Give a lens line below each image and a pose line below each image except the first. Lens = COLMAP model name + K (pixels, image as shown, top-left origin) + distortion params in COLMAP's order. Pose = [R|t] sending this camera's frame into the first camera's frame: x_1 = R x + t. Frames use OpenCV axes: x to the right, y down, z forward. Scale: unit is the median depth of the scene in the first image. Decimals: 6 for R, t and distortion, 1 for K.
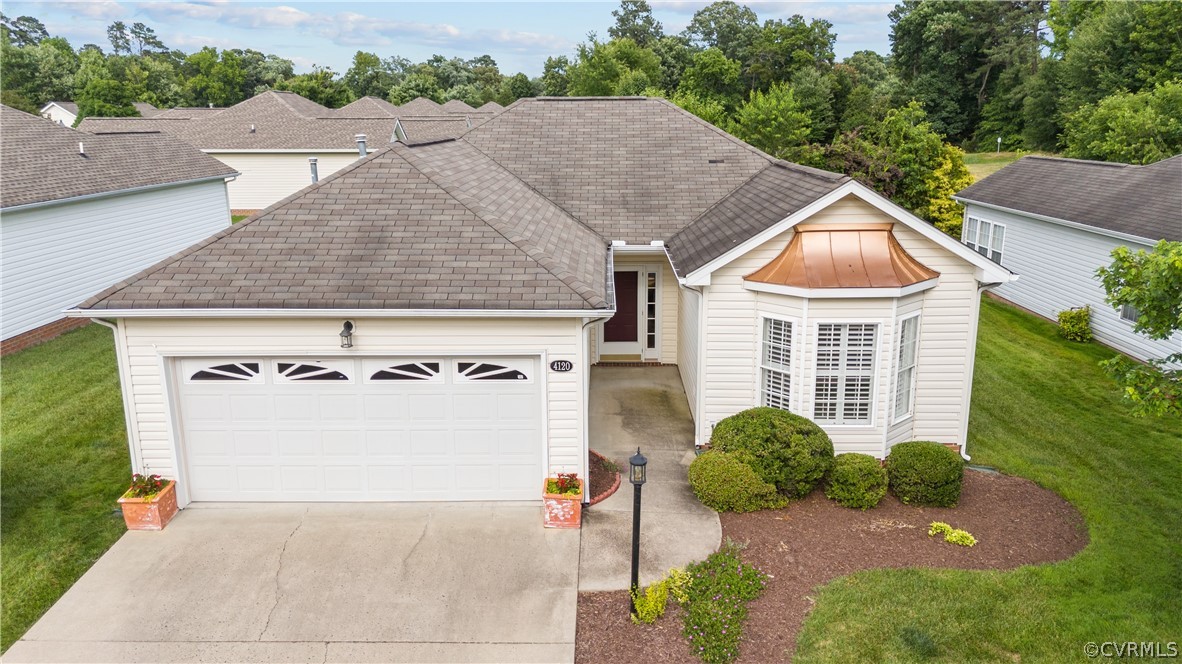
lens RADIAL K [[875.5, 0, 594.8], [0, 875.5, 324.5], [0, 0, 1]] dist [0.055491, -0.044926]
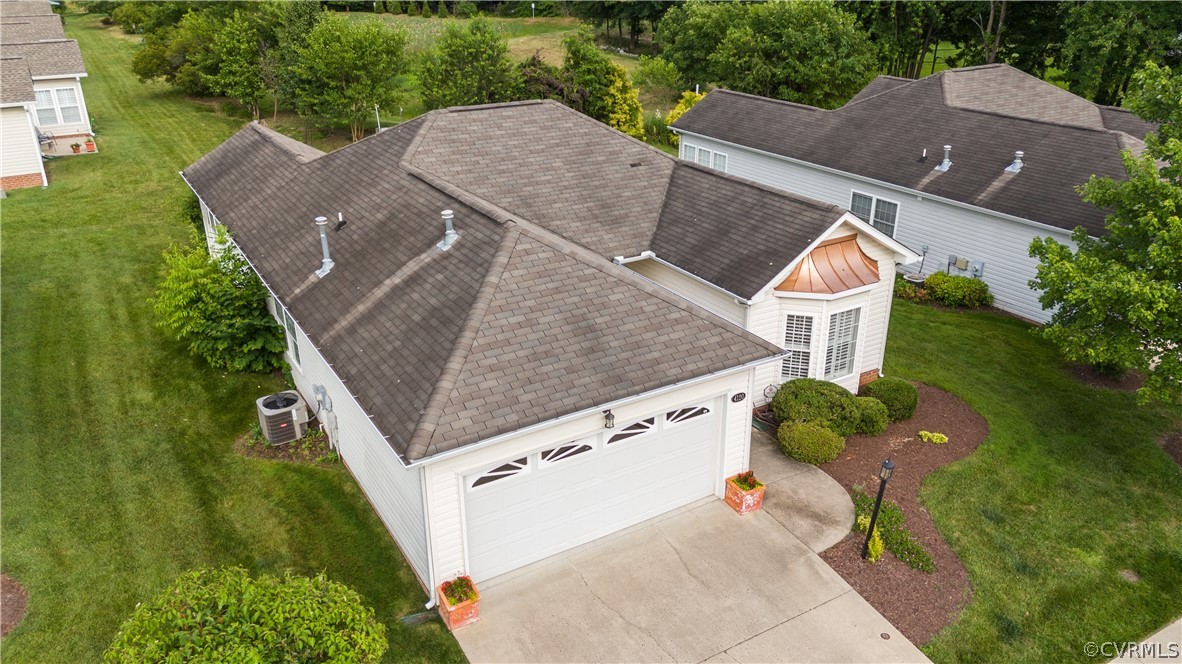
lens RADIAL K [[875.5, 0, 592.4], [0, 875.5, 325.1], [0, 0, 1]] dist [0.055491, -0.044926]
pose [[0.849542, -0.205354, 0.485910, -0.811927], [0.120450, 0.972298, 0.200321, -0.335889], [-0.513586, -0.111653, 0.850742, -0.000143]]
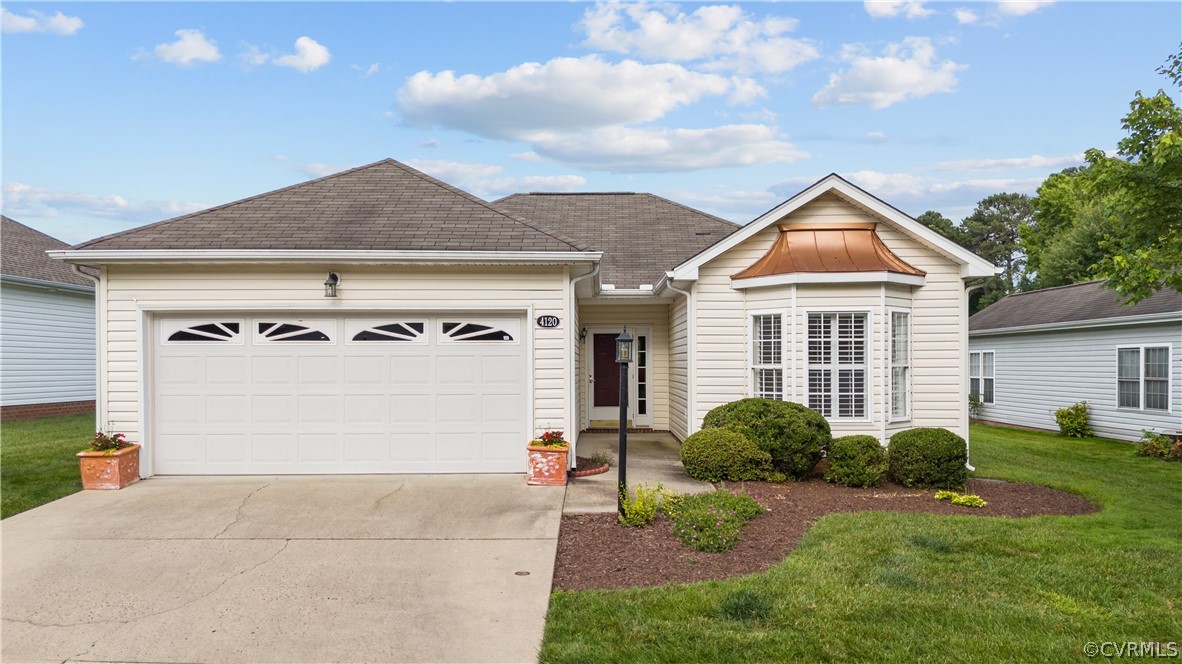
lens RADIAL K [[875.5, 0, 594.6], [0, 875.5, 367.2], [0, 0, 1]] dist [0.055491, -0.044926]
pose [[0.999975, 0.002563, 0.006602, 0.007327], [-0.001005, 0.974131, -0.225980, 0.306750], [-0.007010, 0.225968, 0.974110, 0.051238]]
